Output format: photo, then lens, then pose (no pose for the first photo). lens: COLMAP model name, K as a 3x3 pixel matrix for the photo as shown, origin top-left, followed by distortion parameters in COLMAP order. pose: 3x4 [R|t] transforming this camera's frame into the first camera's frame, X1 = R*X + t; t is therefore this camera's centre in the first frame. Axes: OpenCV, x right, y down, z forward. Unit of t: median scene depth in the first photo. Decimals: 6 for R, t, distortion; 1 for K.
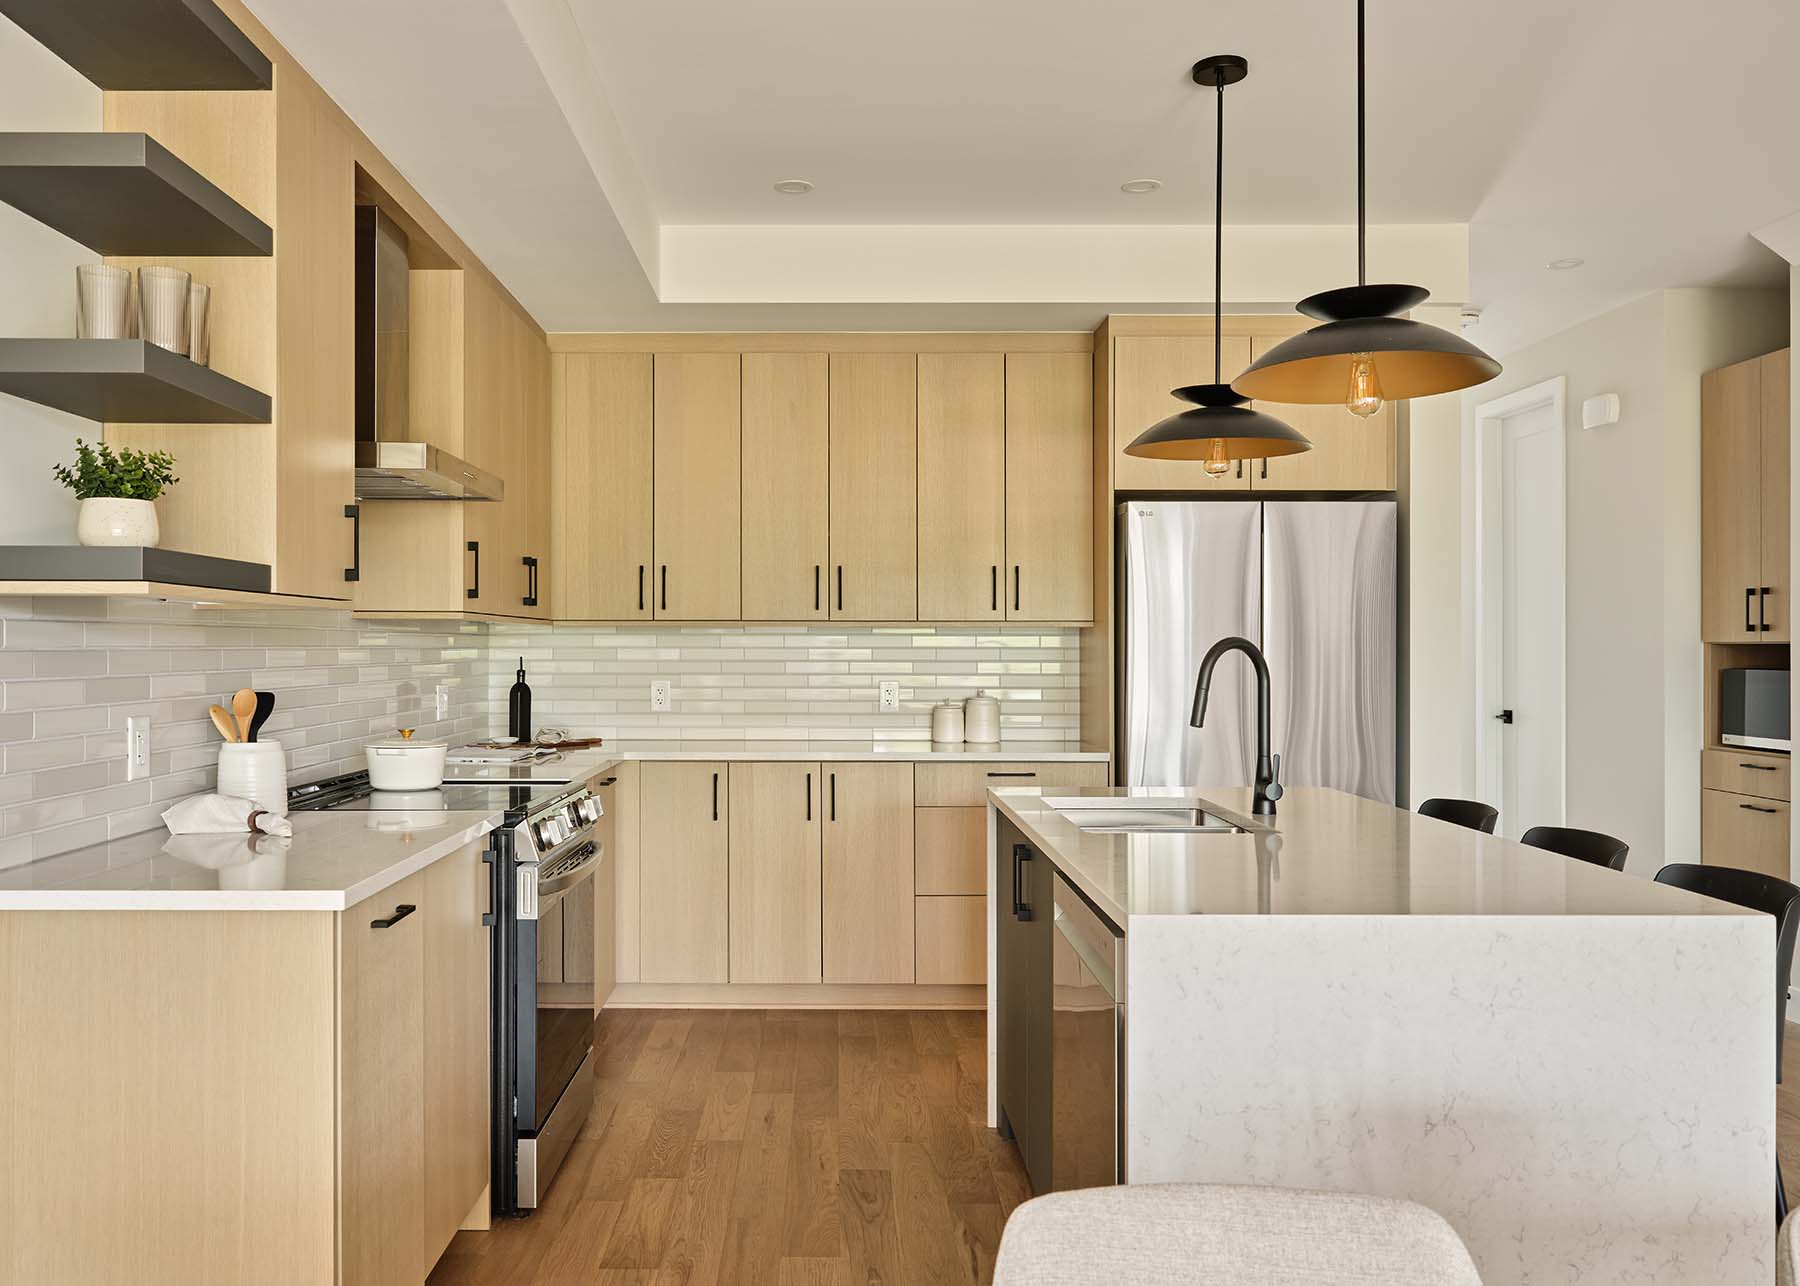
lens RADIAL K [[1442.7, 0, 827.8], [0, 1442.7, 644.1], [0, 0, 1]] dist [0.003505, -0.002425]
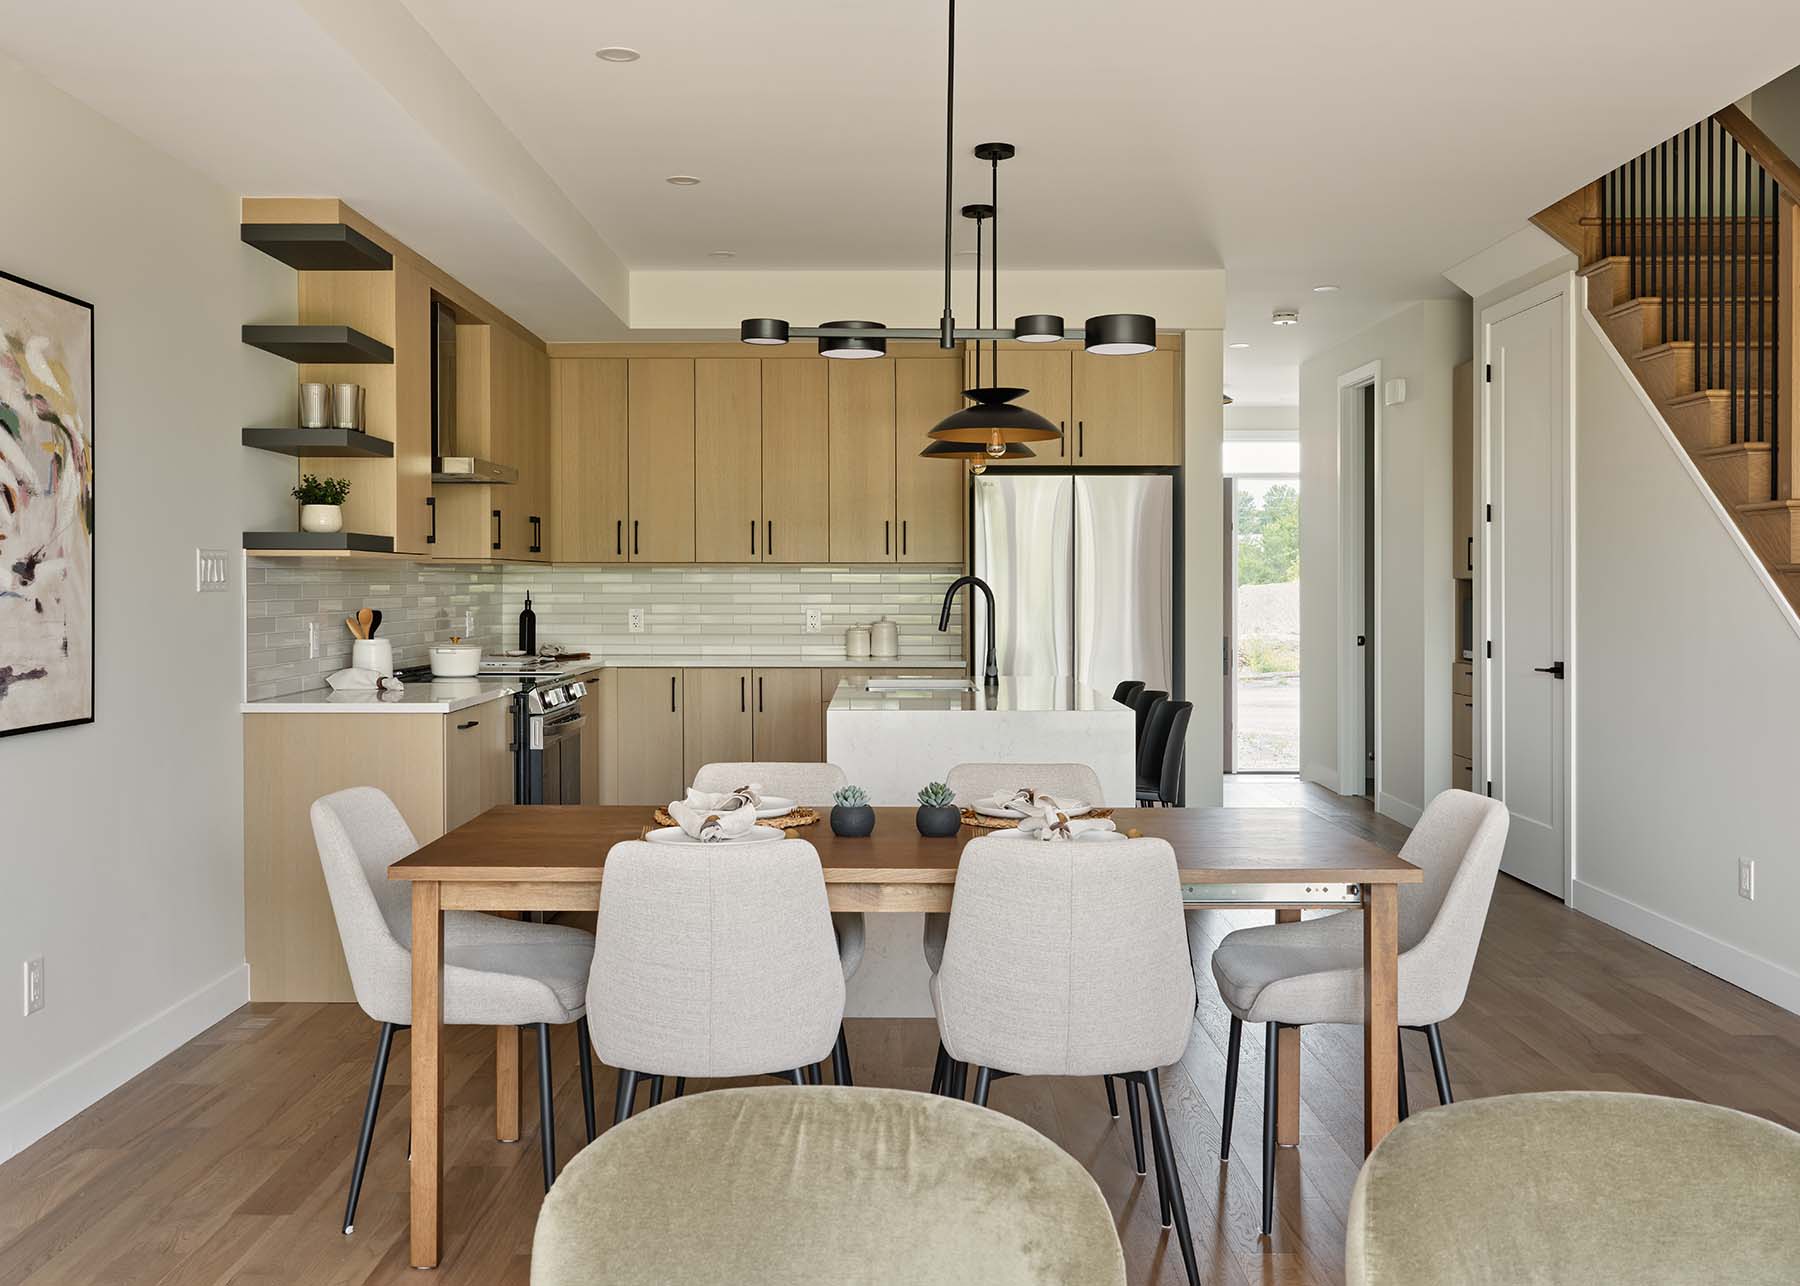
lens RADIAL K [[1734.8, 0, 880.0], [0, 1734.8, 598.0], [0, 0, 1]] dist [0.014710, 0.004063]
pose [[0.999997, -0.000876, -0.002171, 0.132233], [0.000899, 0.999944, 0.010533, -0.000590], [0.002162, -0.010535, 0.999942, -0.688197]]
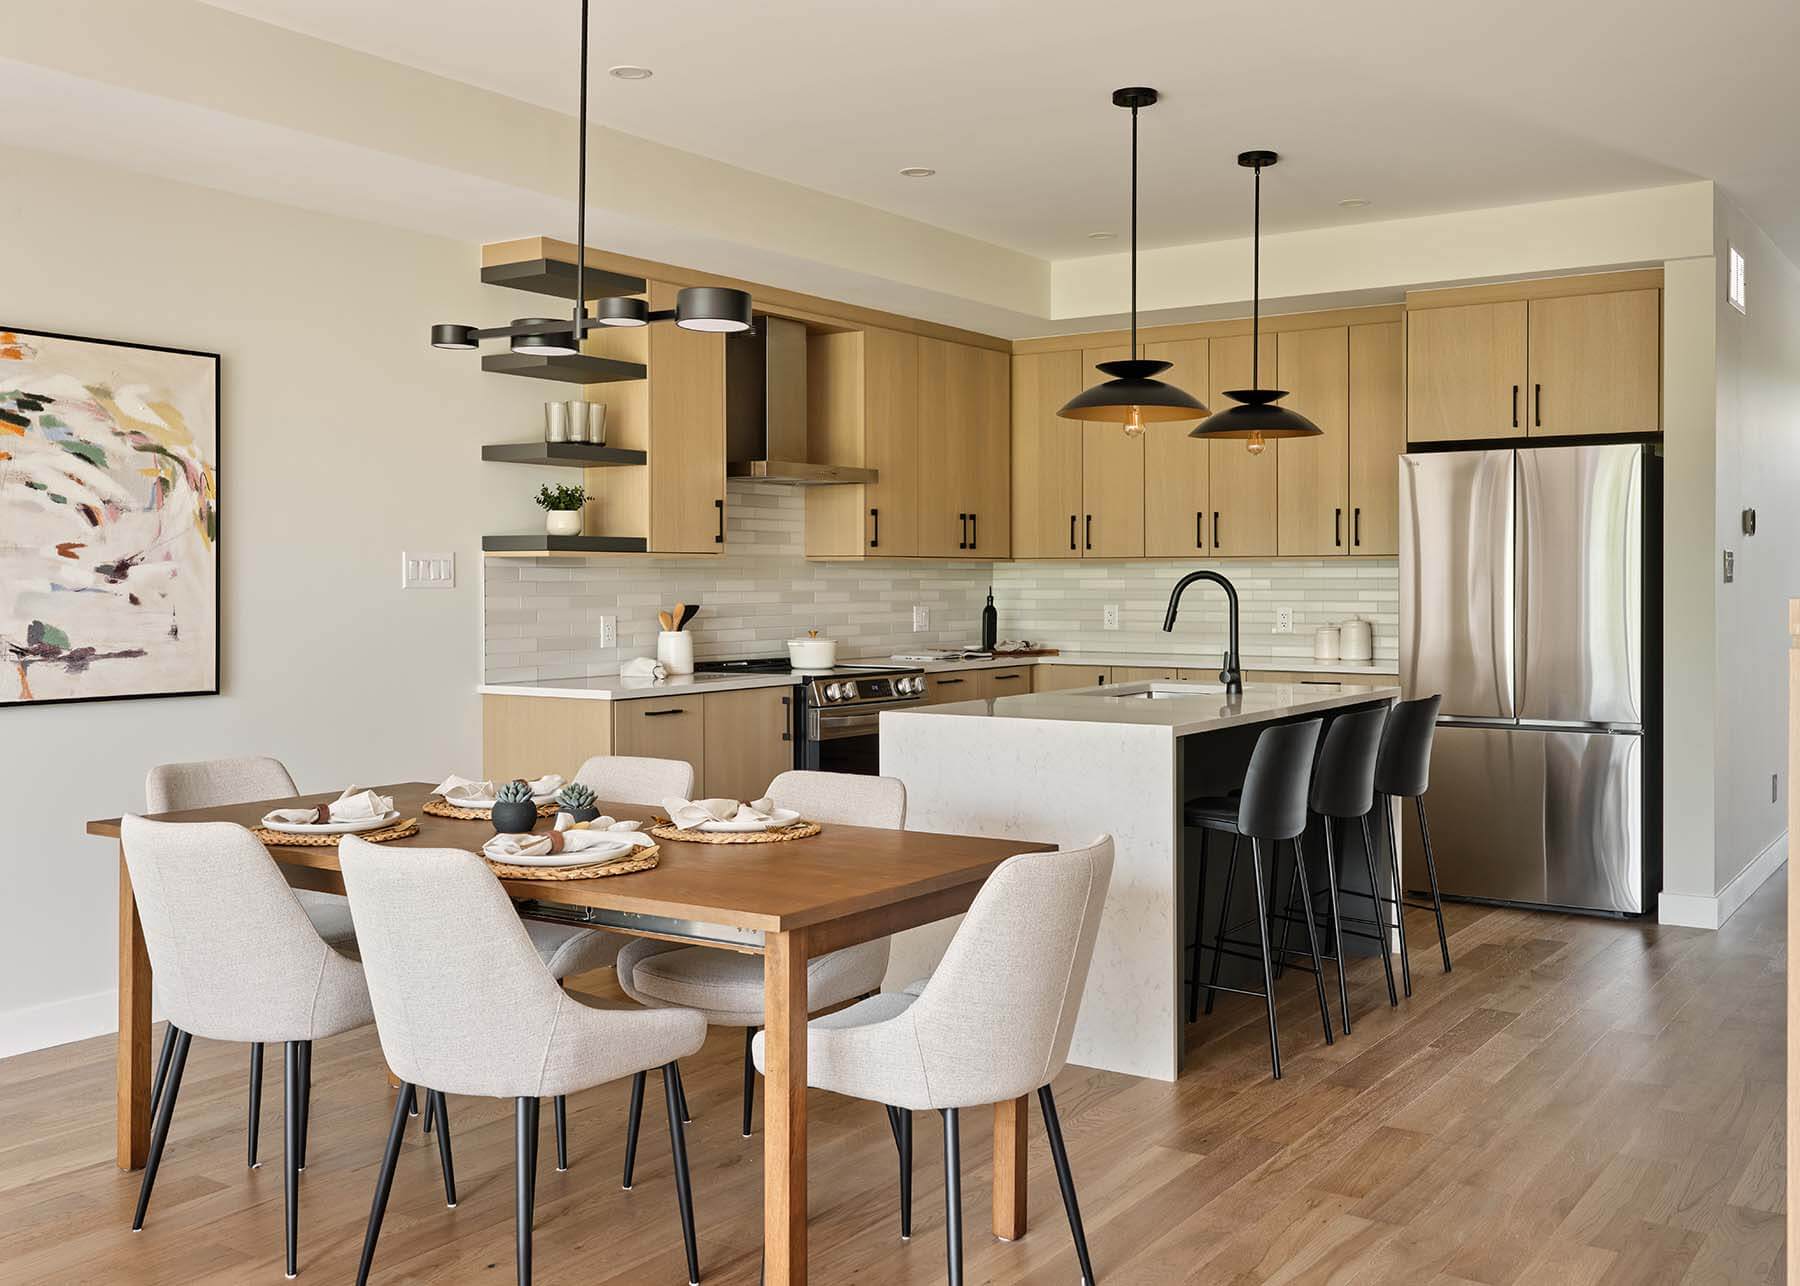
lens RADIAL K [[1734.8, 0, 880.0], [0, 1734.8, 598.0], [0, 0, 1]] dist [0.014710, 0.004063]
pose [[0.825499, 0.002715, -0.564398, 0.717554], [0.004633, 0.999922, 0.011587, 0.000725], [0.564385, -0.012180, 0.825422, -0.454338]]
